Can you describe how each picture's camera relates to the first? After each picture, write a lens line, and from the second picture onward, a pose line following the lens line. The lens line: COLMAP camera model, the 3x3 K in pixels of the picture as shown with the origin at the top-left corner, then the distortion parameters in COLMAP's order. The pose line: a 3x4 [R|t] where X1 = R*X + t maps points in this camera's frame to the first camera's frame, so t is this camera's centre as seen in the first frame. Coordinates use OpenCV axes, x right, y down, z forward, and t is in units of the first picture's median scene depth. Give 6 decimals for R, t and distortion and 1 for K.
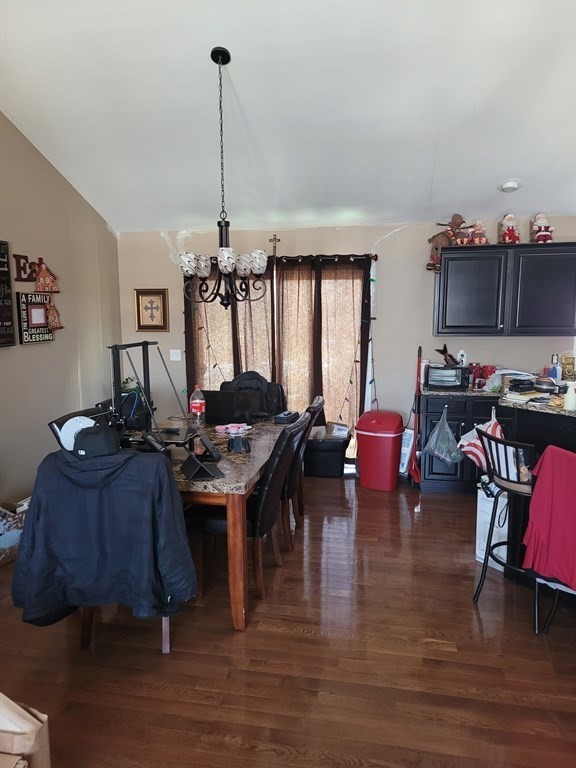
lens RADIAL K [[562.1, 0, 288.0], [0, 562.1, 384.0], [0, 0, 1]] dist [0.066425, -0.042202]
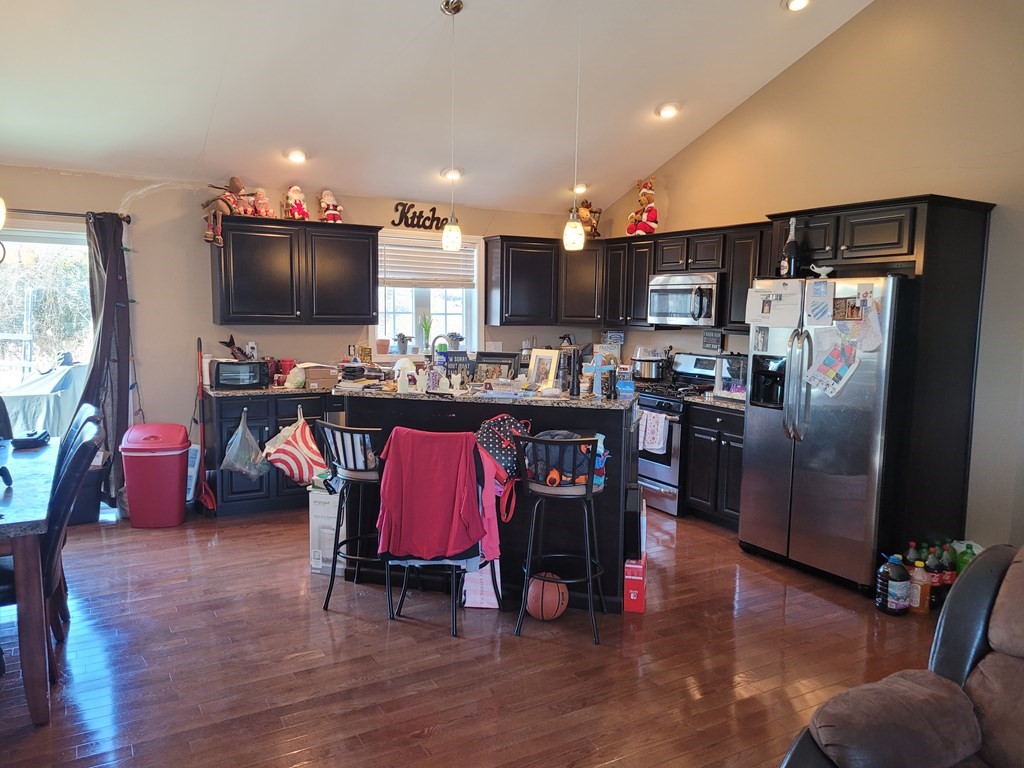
lens RADIAL K [[749.5, 0, 512.0], [0, 749.5, 384.0], [0, 0, 1]] dist [0.066425, -0.042202]
pose [[0.748338, -0.054558, 0.661070, -0.152932], [0.065876, 0.997798, 0.007777, 0.019488], [-0.660038, 0.037729, 0.750284, -0.084686]]
